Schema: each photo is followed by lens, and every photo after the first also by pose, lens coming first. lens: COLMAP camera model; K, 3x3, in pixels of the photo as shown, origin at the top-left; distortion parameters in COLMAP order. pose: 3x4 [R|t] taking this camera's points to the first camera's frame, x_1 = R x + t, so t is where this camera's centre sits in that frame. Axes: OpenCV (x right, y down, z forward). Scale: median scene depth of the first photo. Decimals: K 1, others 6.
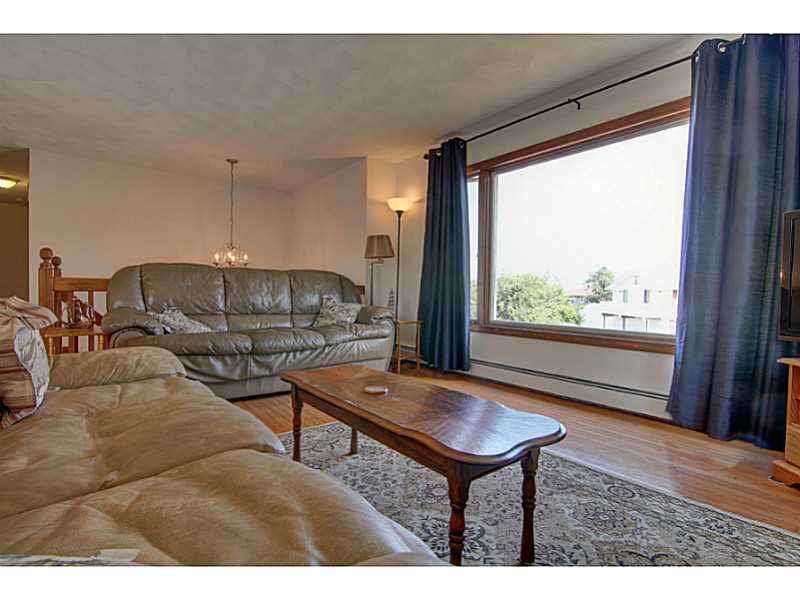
lens RADIAL K [[404.2, 0, 398.9], [0, 404.2, 301.8], [0, 0, 1]] dist [0.001678, -0.014009]
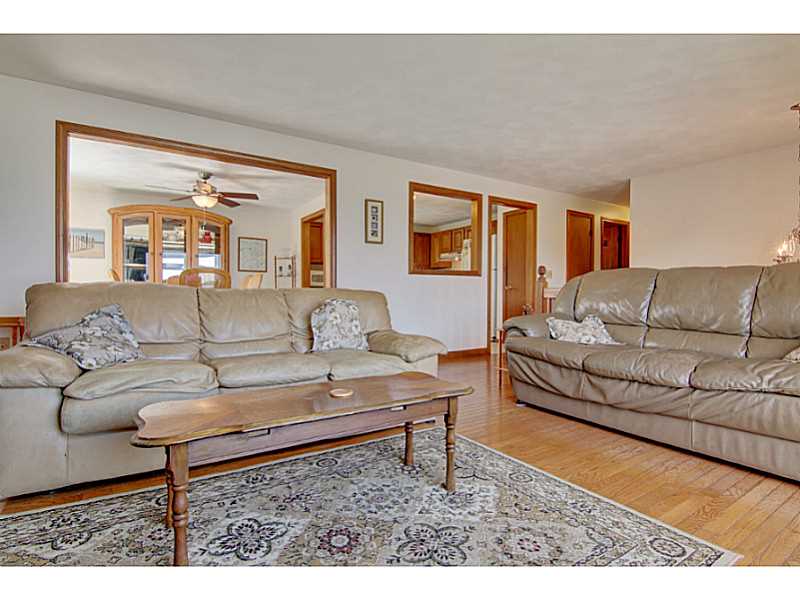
lens RADIAL K [[404.2, 0, 398.9], [0, 404.2, 301.8], [0, 0, 1]] dist [0.001678, -0.014009]
pose [[-0.089229, 0.008399, -0.995976, 0.534555], [-0.030965, 0.999458, 0.011203, -0.016597], [0.995530, 0.031840, -0.088921, 0.696986]]
